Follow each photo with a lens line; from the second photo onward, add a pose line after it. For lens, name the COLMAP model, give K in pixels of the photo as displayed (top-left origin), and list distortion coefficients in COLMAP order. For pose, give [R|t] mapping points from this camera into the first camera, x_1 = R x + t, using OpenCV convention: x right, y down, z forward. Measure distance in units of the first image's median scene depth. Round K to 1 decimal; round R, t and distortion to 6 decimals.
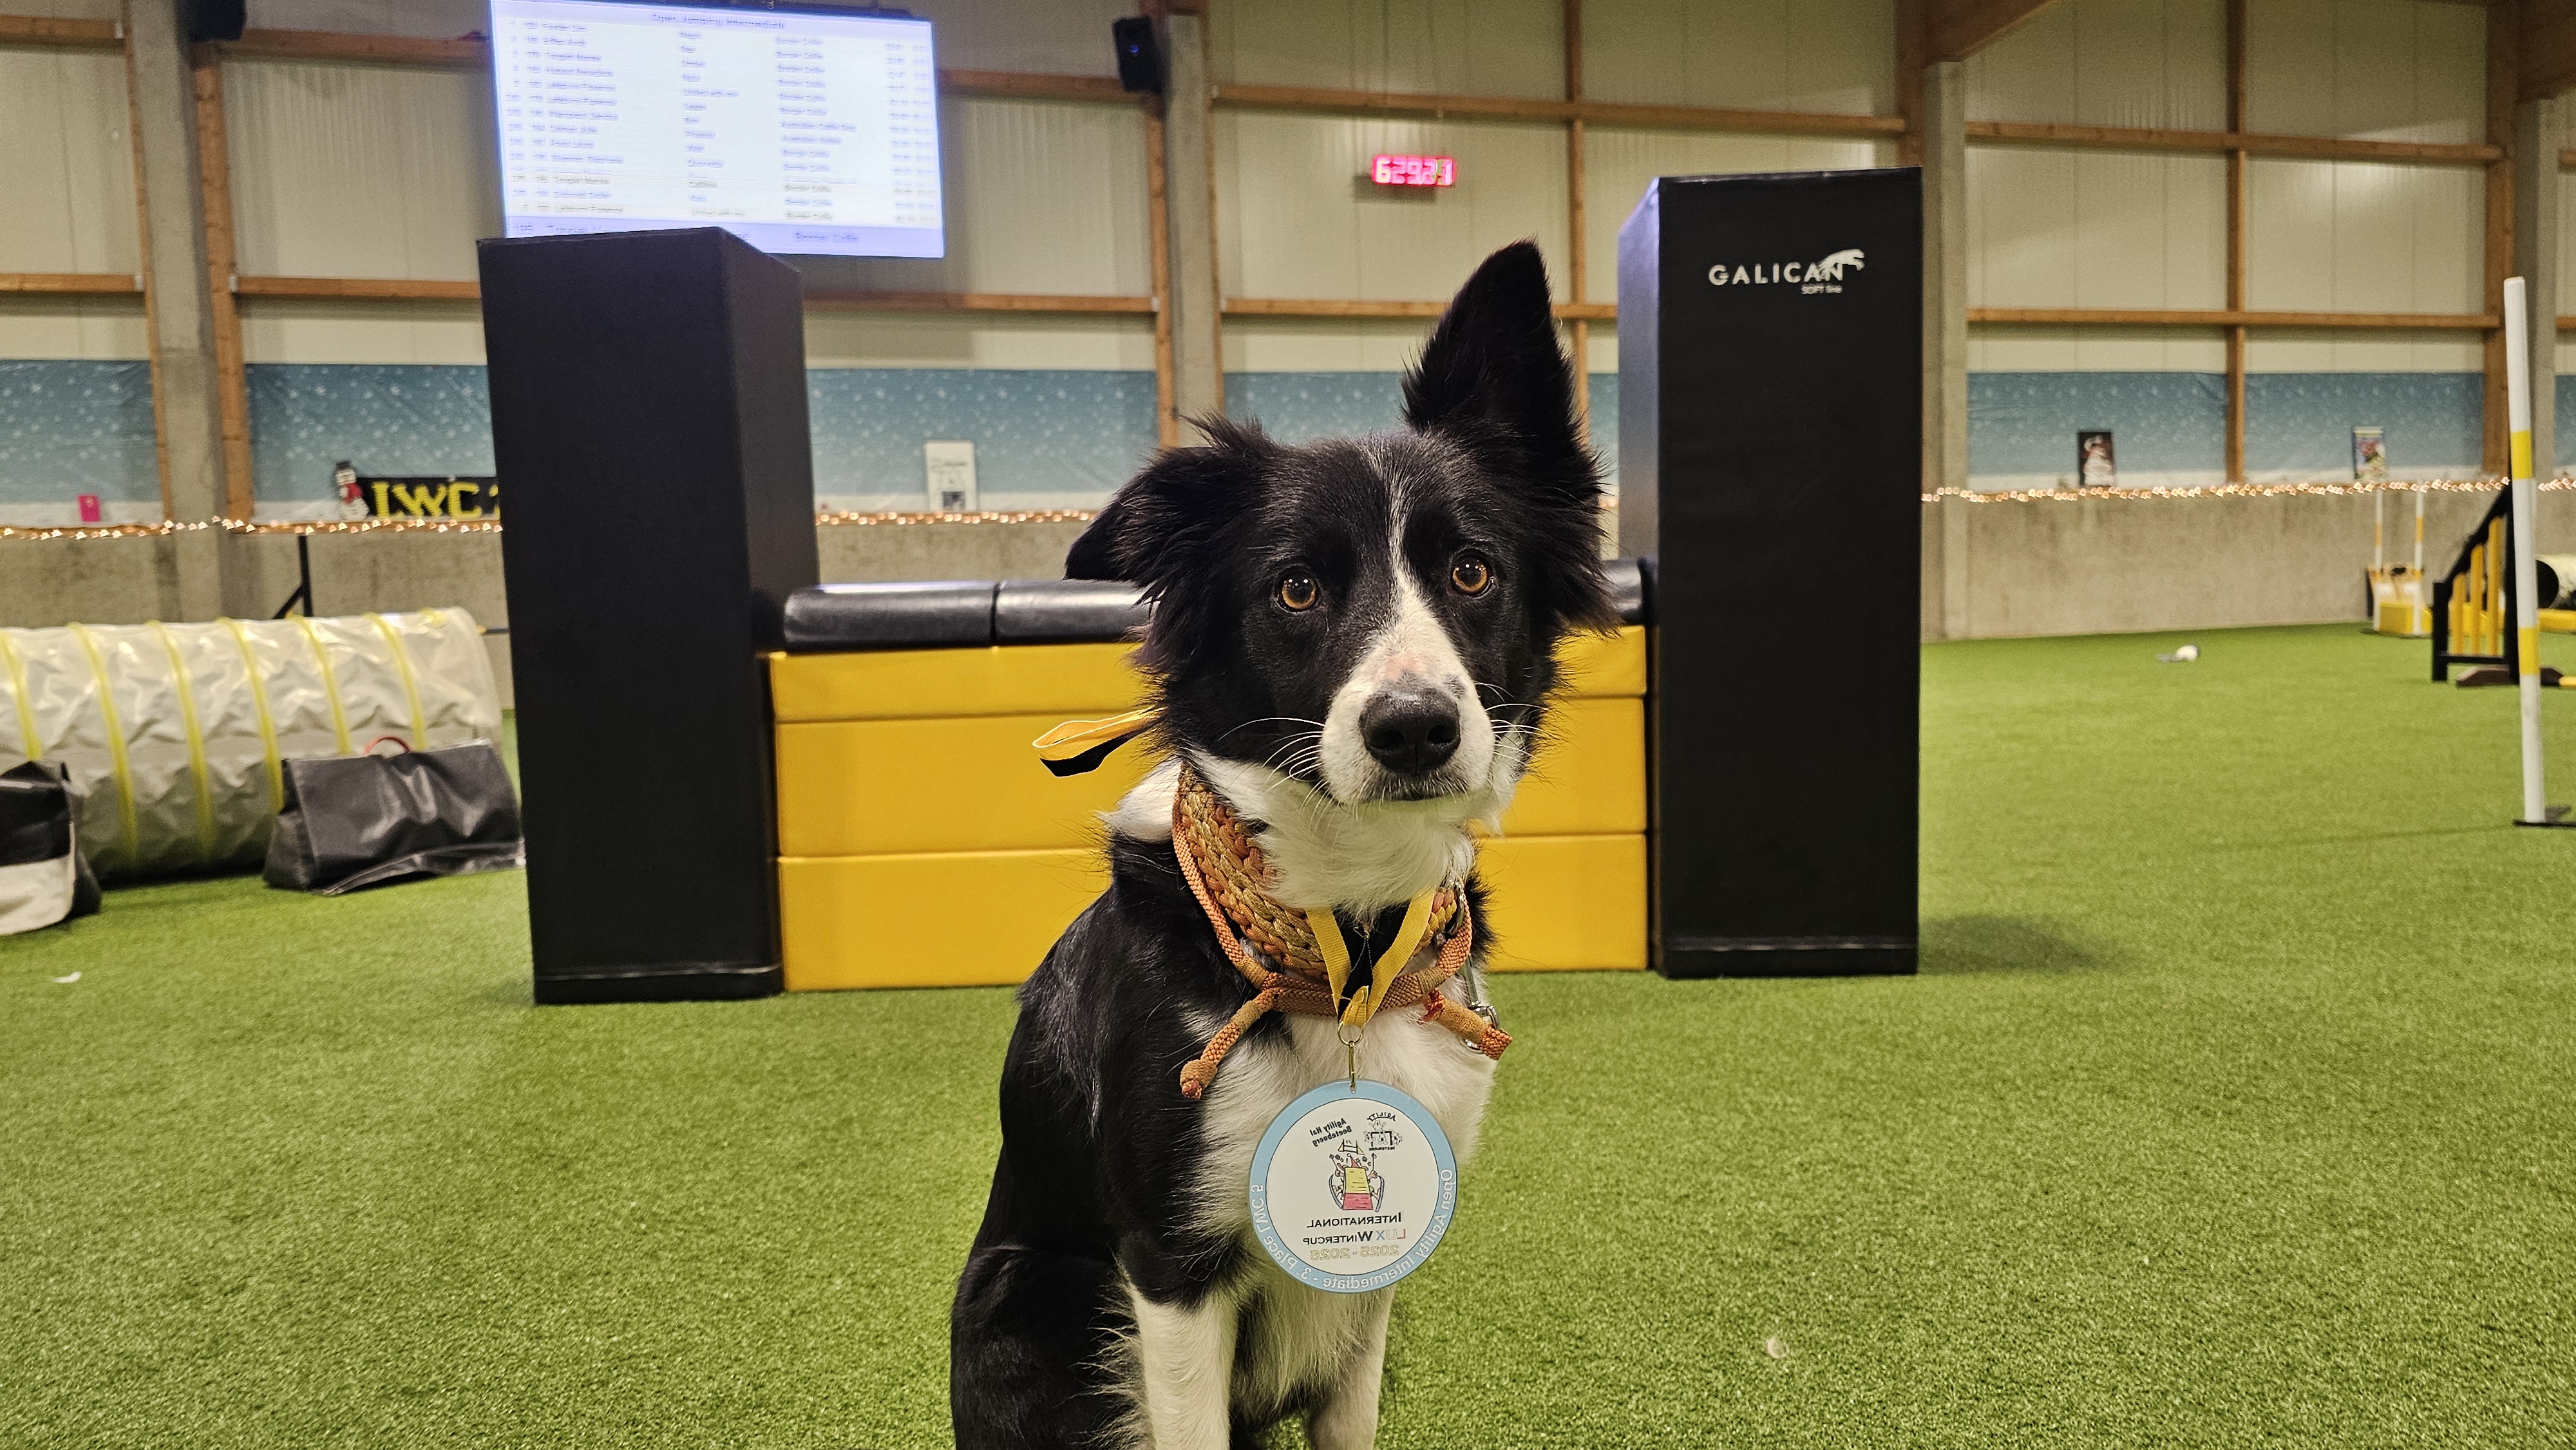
lens RADIAL K [[1696.3, 0, 1305.6], [0, 1696.3, 744.6], [0, 0, 1]] dist [0.003602, -0.016375]
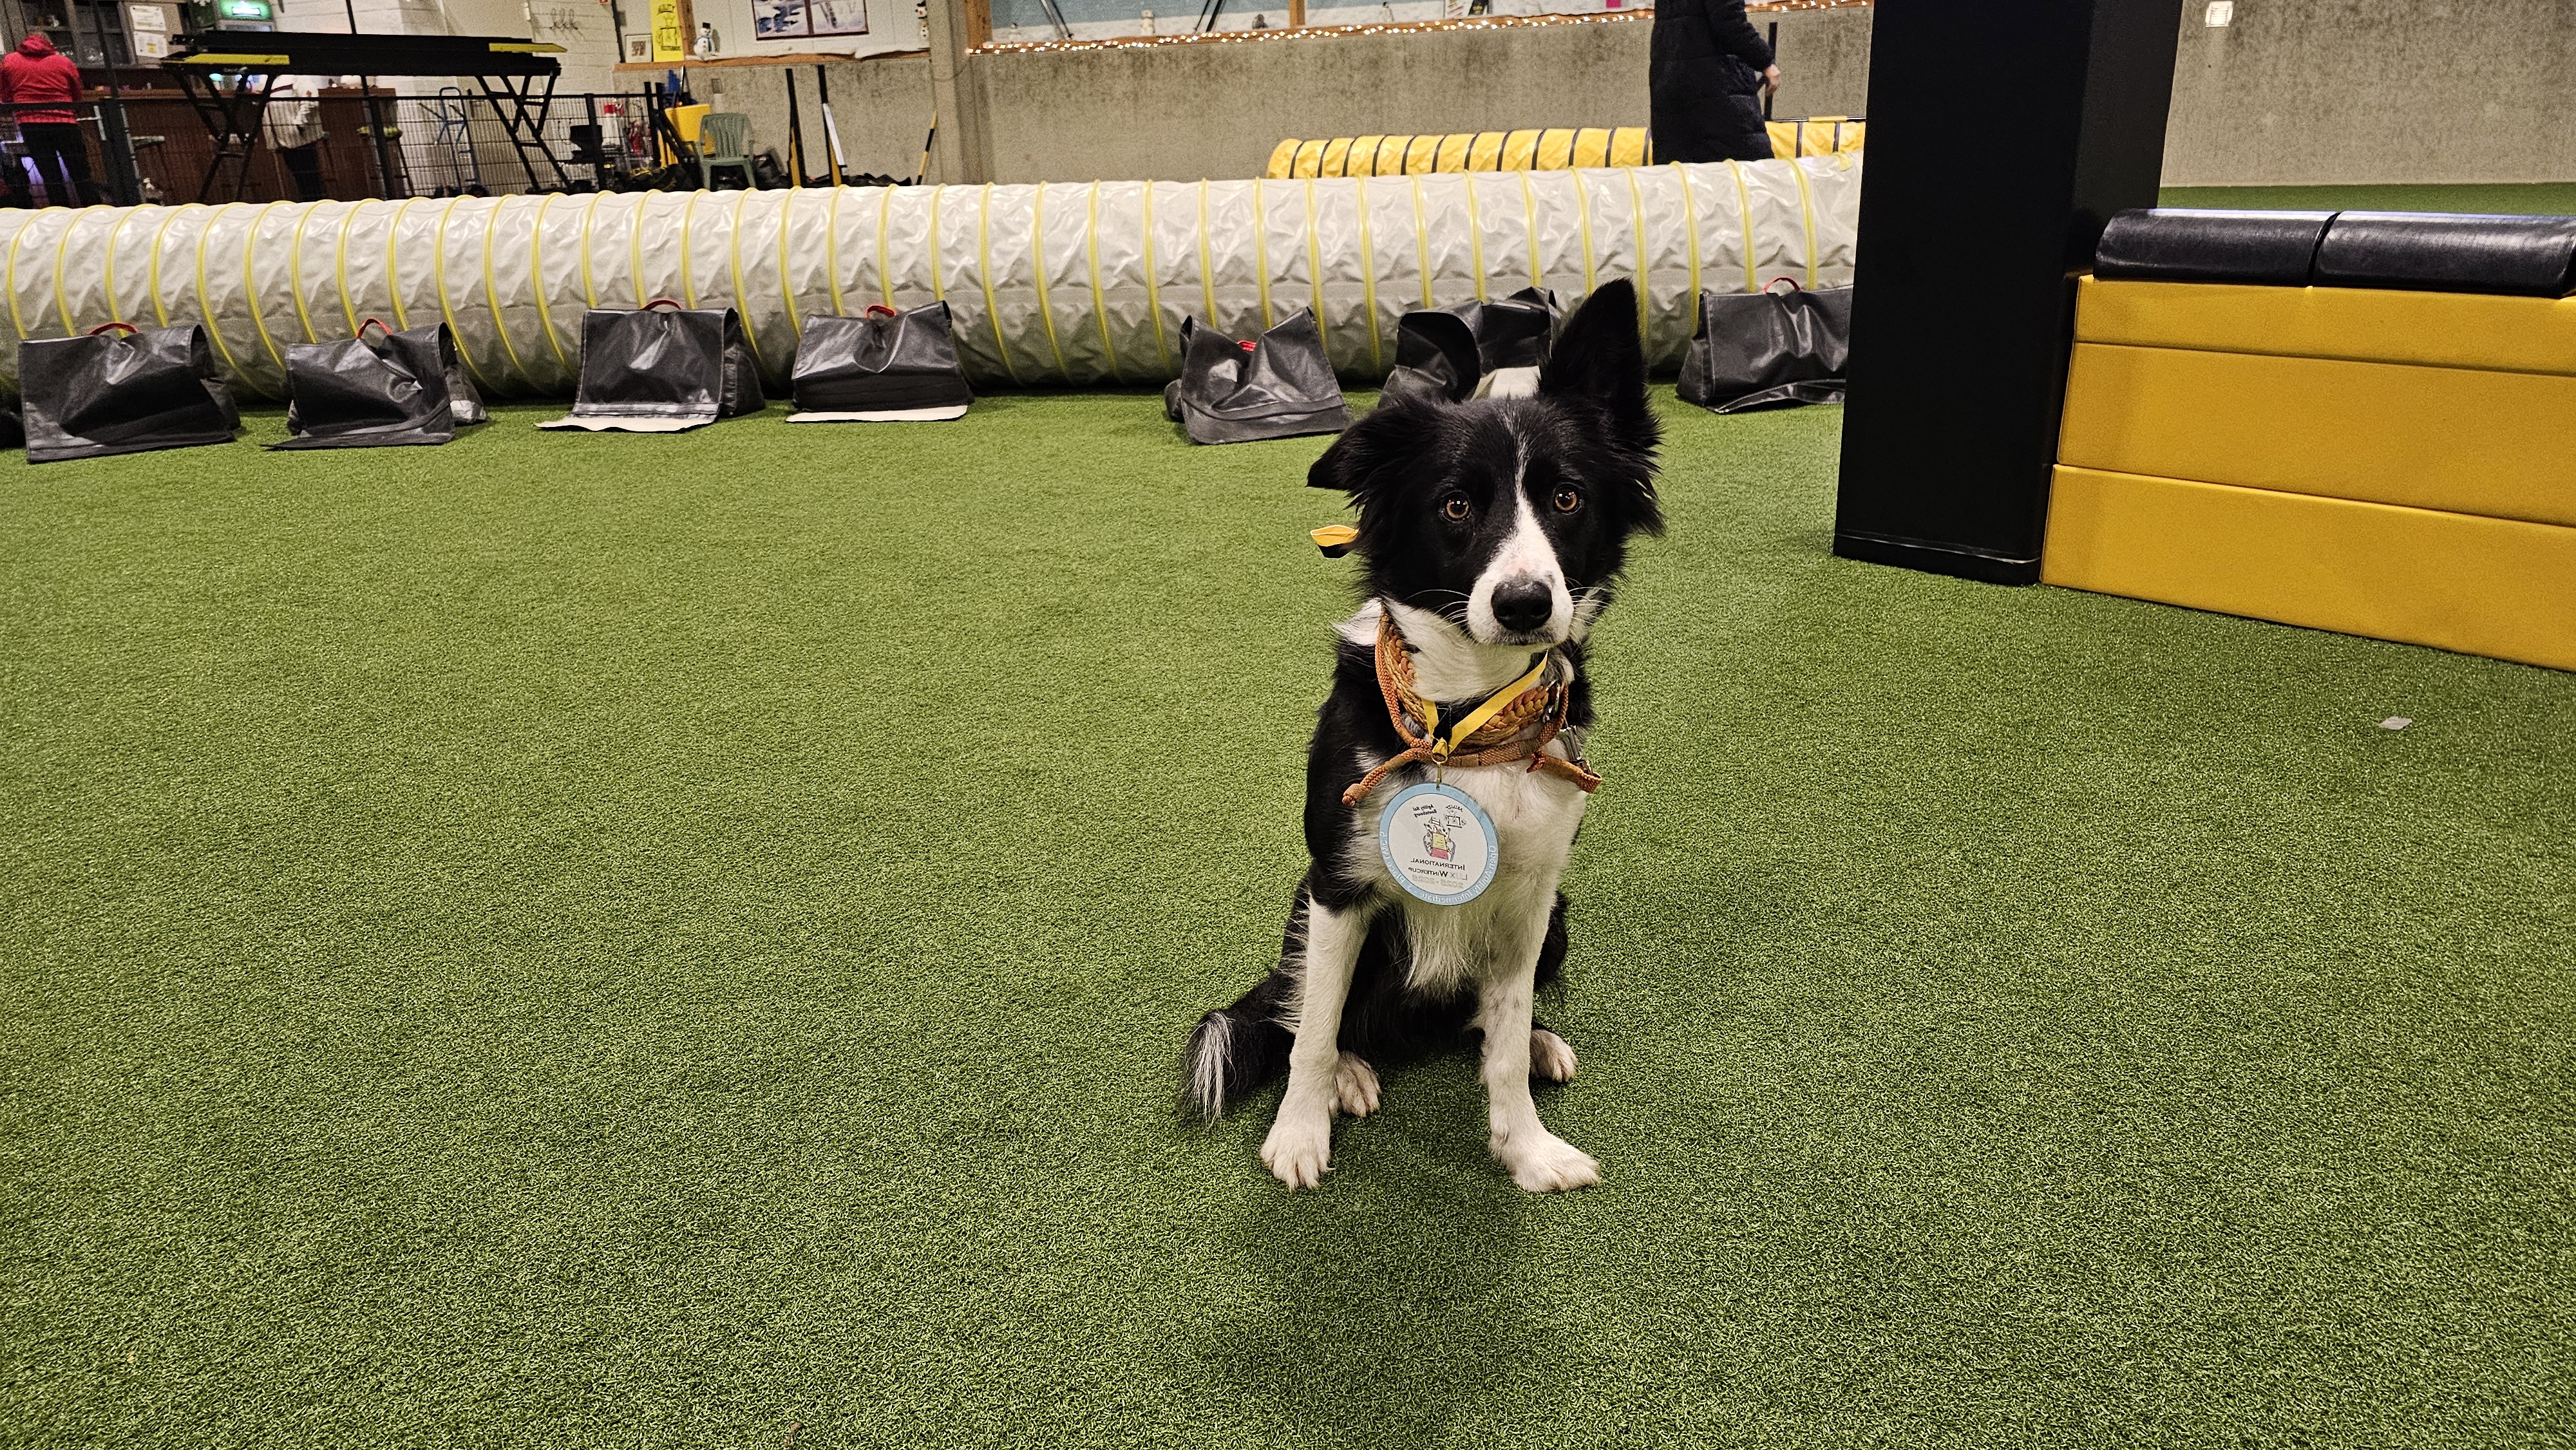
lens RADIAL K [[1696.3, 0, 1305.6], [0, 1696.3, 744.6], [0, 0, 1]] dist [0.003602, -0.016375]
pose [[0.705410, 0.260729, -0.659103, 0.080898], [-0.050119, 0.945907, 0.320543, -0.060053], [0.707025, -0.193081, 0.680320, -0.088469]]
